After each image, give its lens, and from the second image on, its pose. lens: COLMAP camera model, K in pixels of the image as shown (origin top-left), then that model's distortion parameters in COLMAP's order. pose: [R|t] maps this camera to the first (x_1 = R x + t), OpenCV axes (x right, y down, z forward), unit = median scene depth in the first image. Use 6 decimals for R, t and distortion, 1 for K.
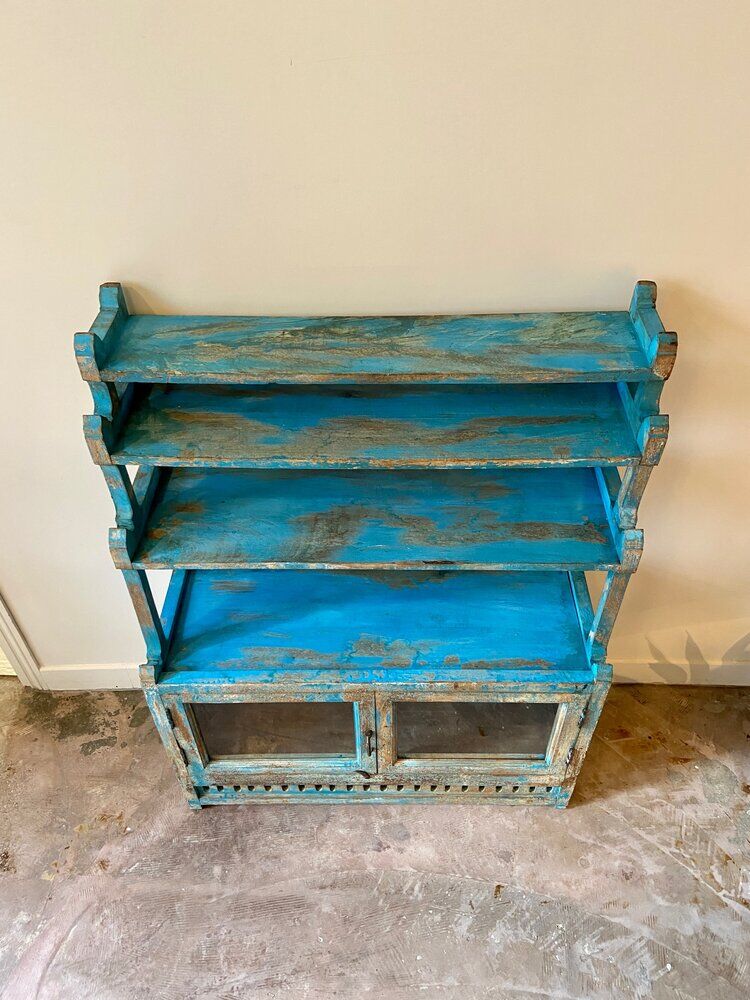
lens RADIAL K [[753.9, 0, 383.4], [0, 753.9, 495.5], [0, 0, 1]] dist [0.115498, -0.147017]
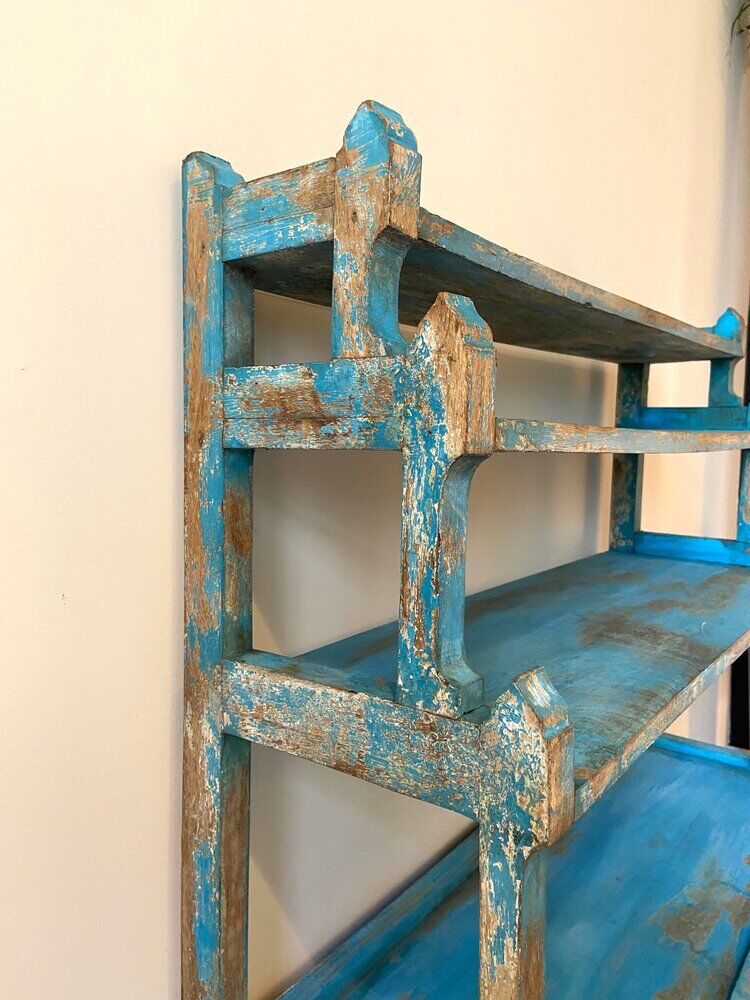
lens RADIAL K [[753.9, 0, 372.5], [0, 753.9, 494.9], [0, 0, 1]] dist [0.115498, -0.147017]
pose [[0.588653, -0.051263, 0.806759, -0.486899], [0.547733, 0.759277, -0.351408, 0.047694], [-0.594539, 0.648746, 0.475029, 0.644658]]
